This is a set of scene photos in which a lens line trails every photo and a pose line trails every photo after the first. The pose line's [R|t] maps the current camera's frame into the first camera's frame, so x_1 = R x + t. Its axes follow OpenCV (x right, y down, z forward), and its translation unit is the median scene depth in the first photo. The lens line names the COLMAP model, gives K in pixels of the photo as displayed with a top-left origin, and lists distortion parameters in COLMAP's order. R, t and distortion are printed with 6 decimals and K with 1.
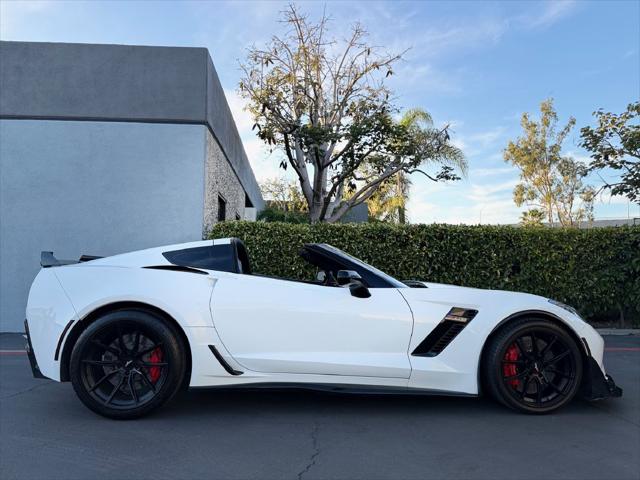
lens RADIAL K [[462.6, 0, 311.4], [0, 462.6, 237.5], [0, 0, 1]] dist [0.083440, -0.109121]
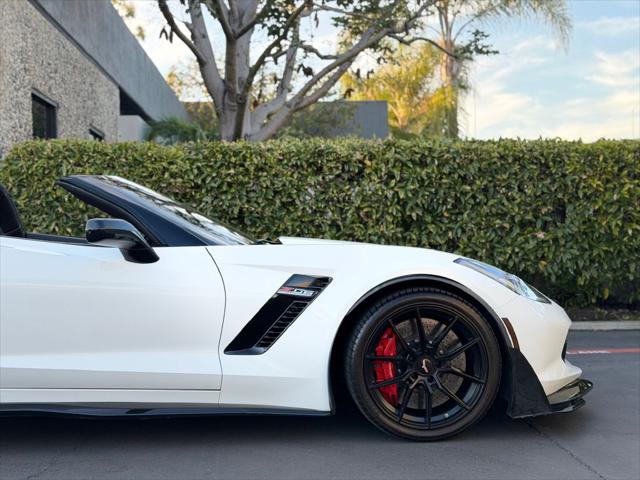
lens RADIAL K [[888.5, 0, 320.0], [0, 888.5, 240.0], [0, 0, 1]] dist [0.178836, -0.312179]
pose [[0.999680, -0.025162, 0.002477, 0.149439], [0.024897, 0.996733, 0.076836, 0.006908], [-0.004403, -0.076750, 0.997041, -0.072776]]
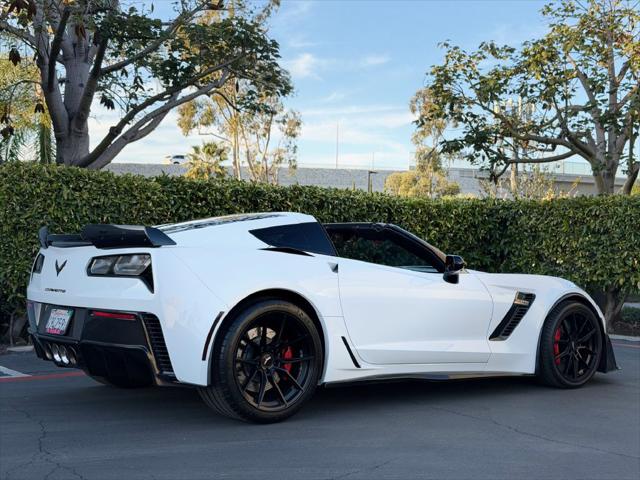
lens RADIAL K [[909.1, 0, 320.0], [0, 909.1, 240.0], [0, 0, 1]] dist [0.159317, -0.097071]
pose [[0.824438, 0.017292, 0.565687, -0.523167], [-0.054176, 0.997354, 0.048469, -0.015990], [-0.563353, -0.070607, 0.823194, -0.173606]]
